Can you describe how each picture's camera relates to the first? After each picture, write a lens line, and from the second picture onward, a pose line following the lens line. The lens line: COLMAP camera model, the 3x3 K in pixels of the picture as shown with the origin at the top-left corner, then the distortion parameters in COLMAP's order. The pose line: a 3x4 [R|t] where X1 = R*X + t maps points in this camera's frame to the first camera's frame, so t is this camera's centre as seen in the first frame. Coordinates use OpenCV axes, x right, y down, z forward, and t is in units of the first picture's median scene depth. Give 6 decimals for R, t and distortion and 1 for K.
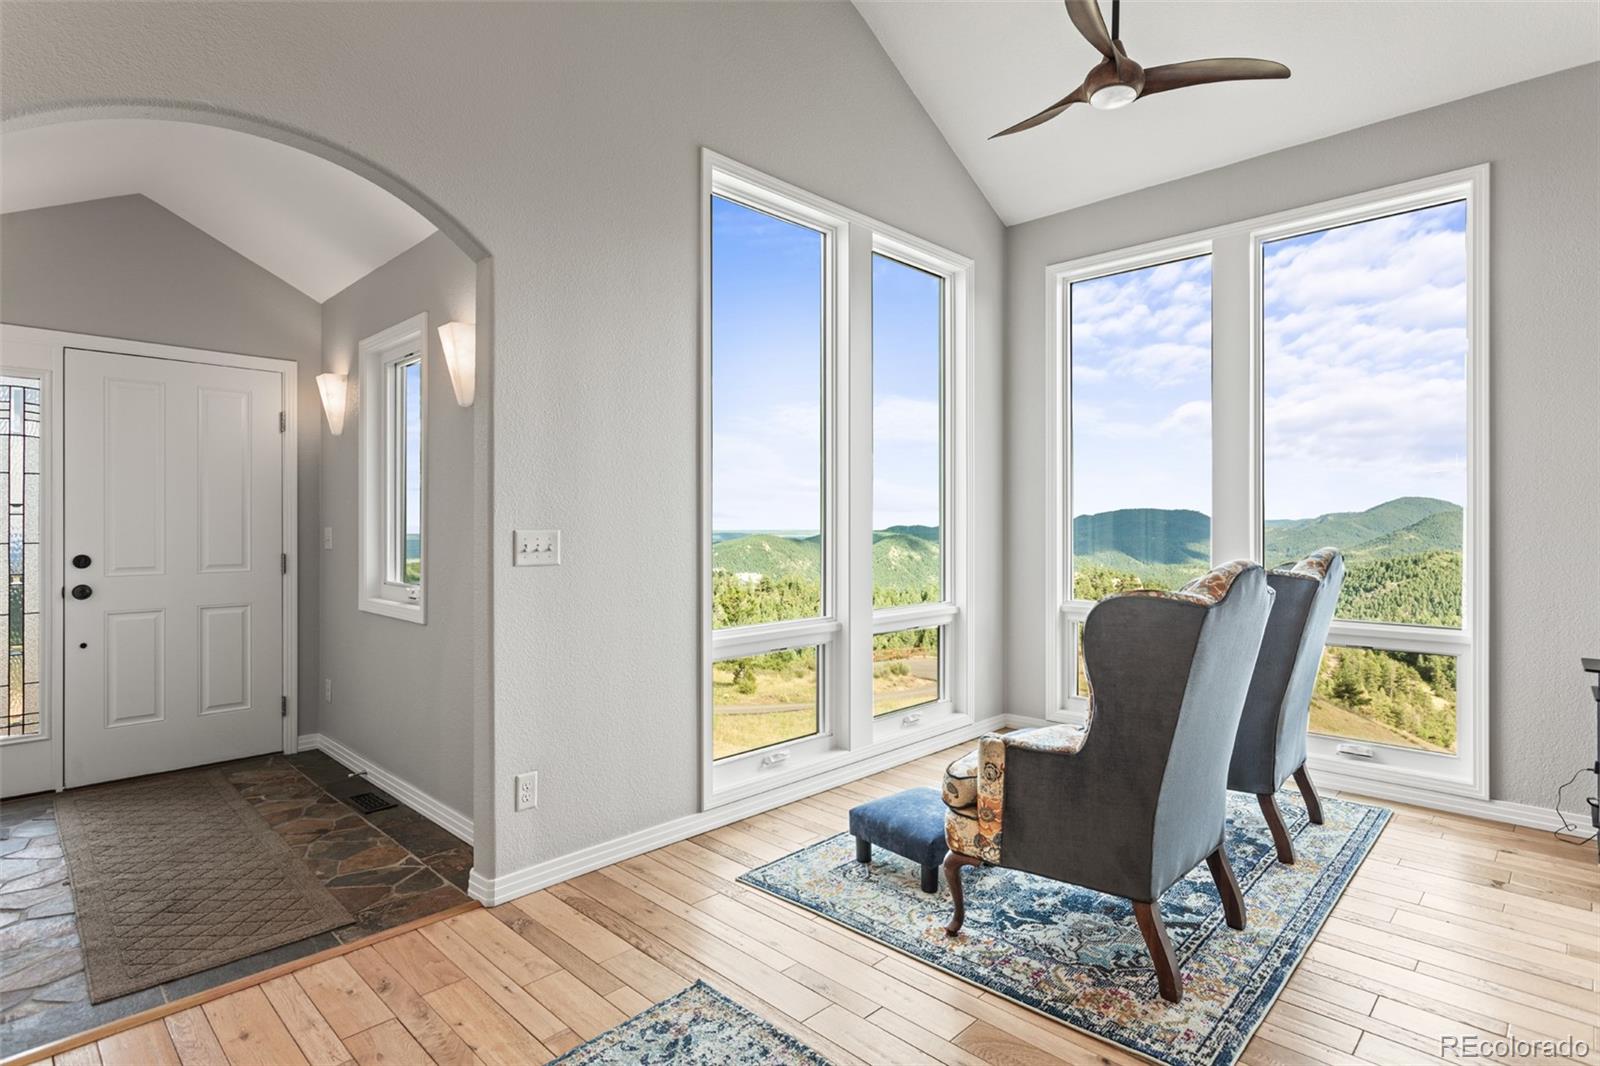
lens RADIAL K [[809.7, 0, 794.1], [0, 809.7, 527.3], [0, 0, 1]] dist [0.003456, 0.002357]
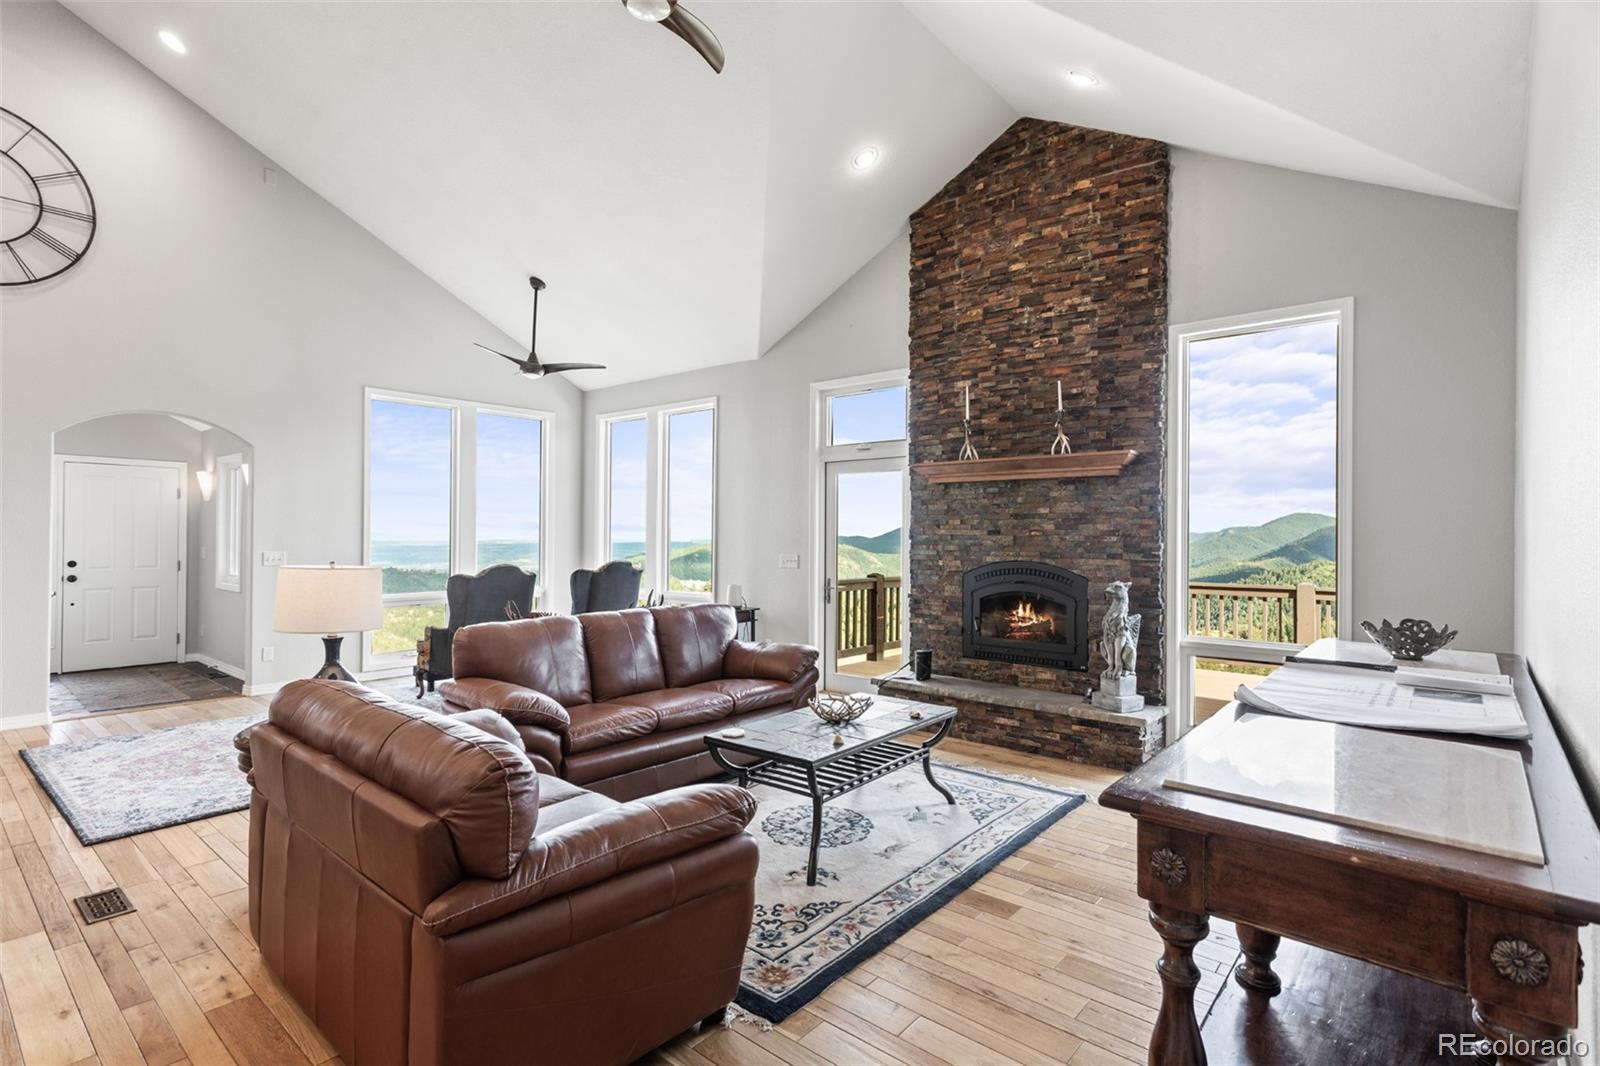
lens RADIAL K [[771.6, 0, 806.4], [0, 771.6, 531.9], [0, 0, 1]] dist [0.004362, -0.000564]
pose [[0.996911, 0.006938, 0.078234, 0.786012], [-0.006387, 0.999953, -0.007293, -0.034816], [-0.078281, 0.006771, 0.996908, -1.049631]]
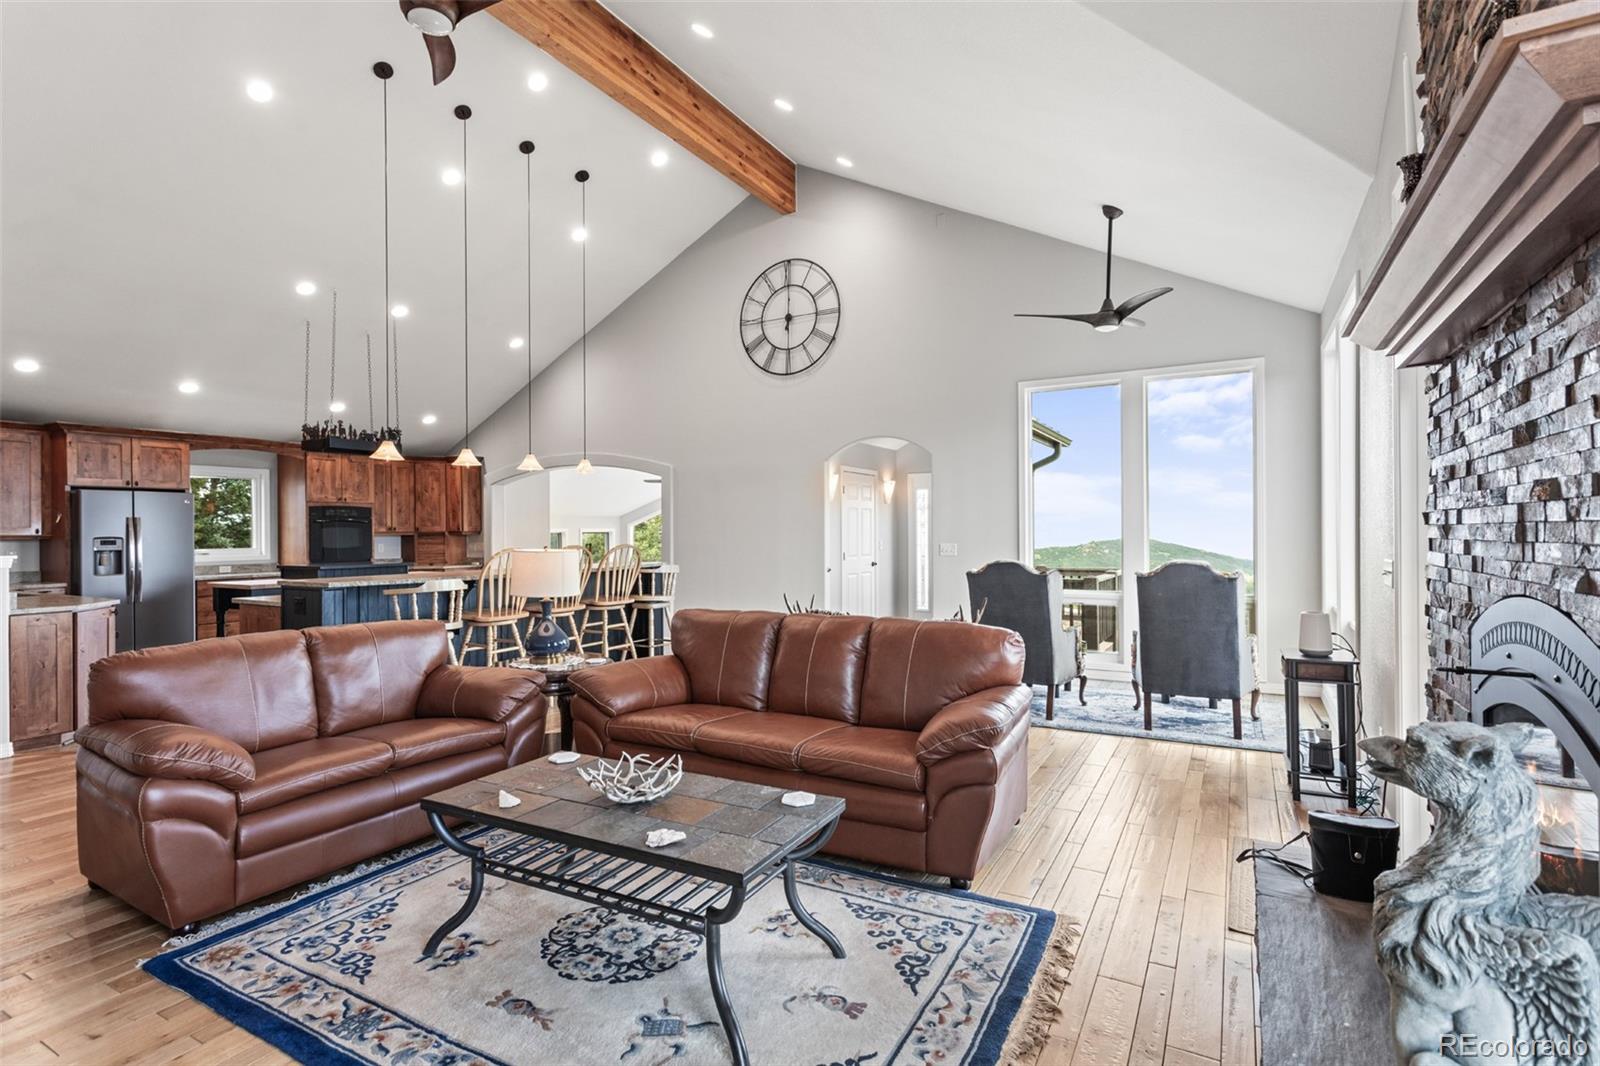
lens RADIAL K [[771.6, 0, 793.4], [0, 771.6, 533.0], [0, 0, 1]] dist [0.004362, -0.000564]
pose [[0.260636, 0.000503, -0.965437, 1.512557], [0.004508, 0.999988, 0.001738, -0.027799], [0.965427, -0.004806, 0.260631, -0.181038]]
